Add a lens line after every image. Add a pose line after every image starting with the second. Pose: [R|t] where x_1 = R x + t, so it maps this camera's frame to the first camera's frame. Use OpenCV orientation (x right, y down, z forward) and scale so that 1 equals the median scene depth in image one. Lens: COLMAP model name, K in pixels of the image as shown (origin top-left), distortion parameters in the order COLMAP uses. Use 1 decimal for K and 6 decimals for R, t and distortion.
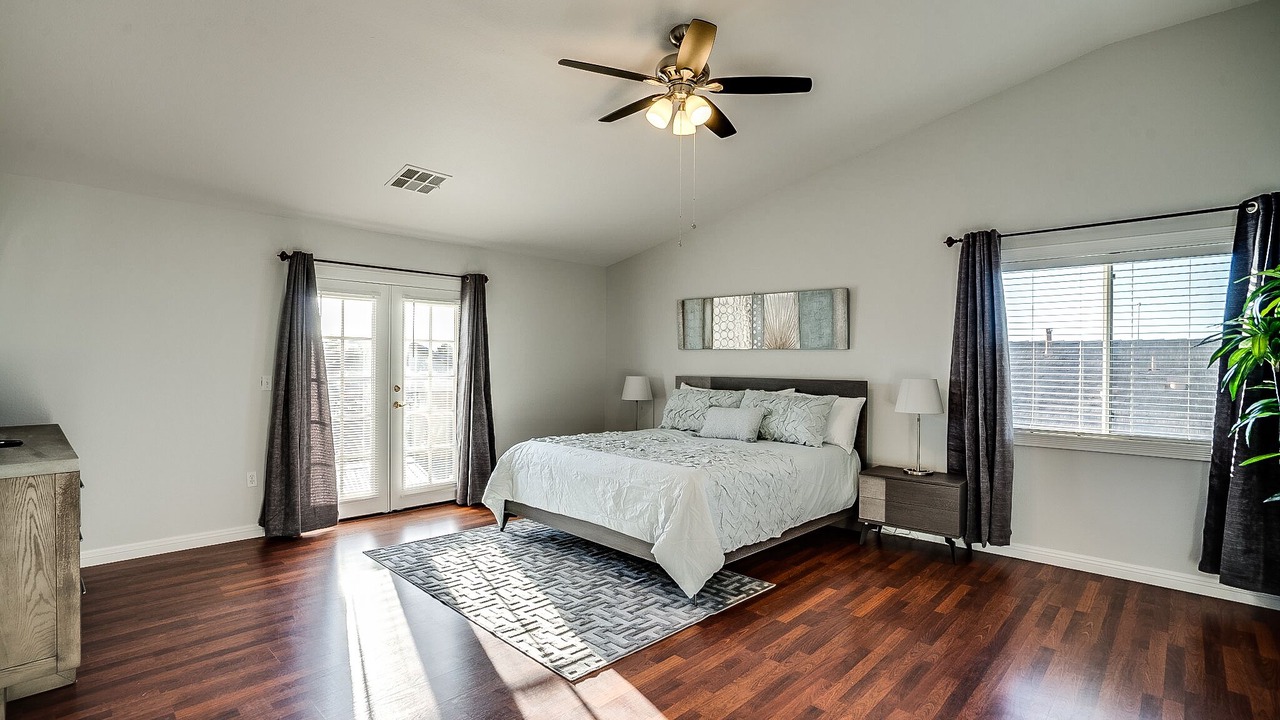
lens RADIAL K [[602.6, 0, 618.6], [0, 602.6, 364.2], [0, 0, 1]] dist [-0.050415, 0.019280]
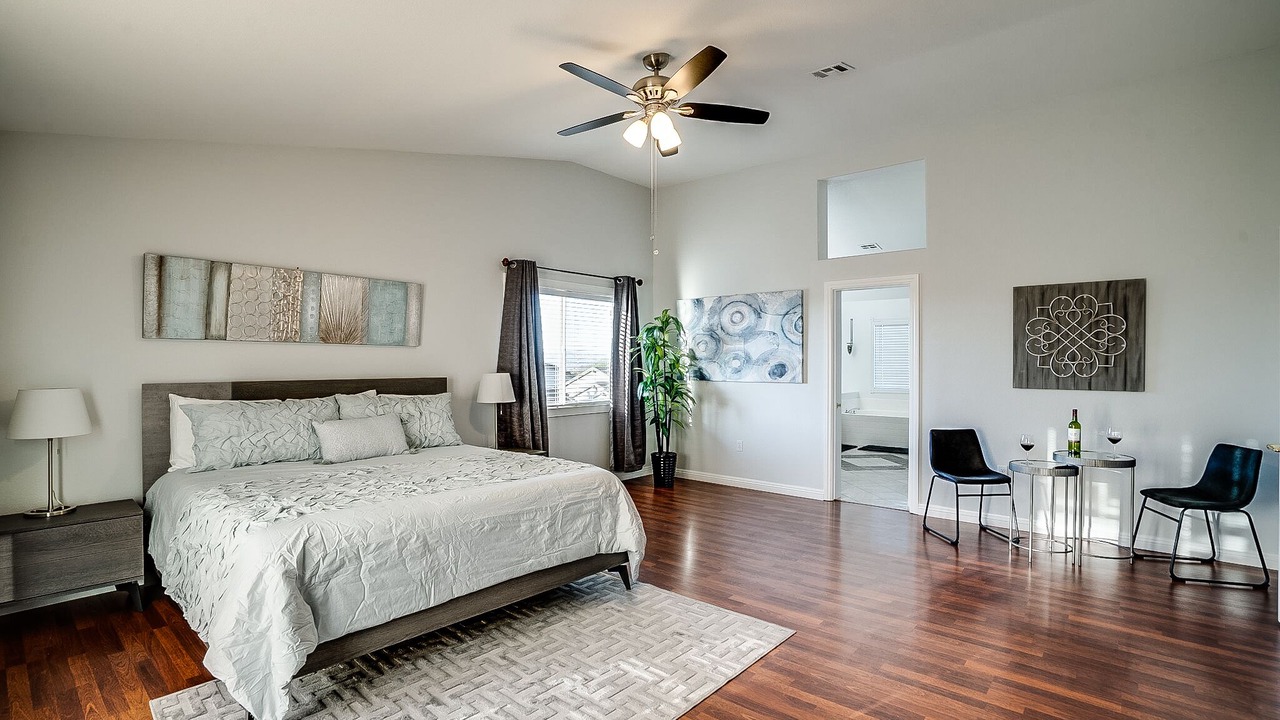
lens RADIAL K [[602.6, 0, 618.6], [0, 602.6, 364.2], [0, 0, 1]] dist [-0.050415, 0.019280]
pose [[-0.059752, -0.008835, 0.998174, -0.606471], [0.005853, 0.999941, 0.009201, -0.002341], [-0.998196, 0.006392, -0.059697, 0.708284]]
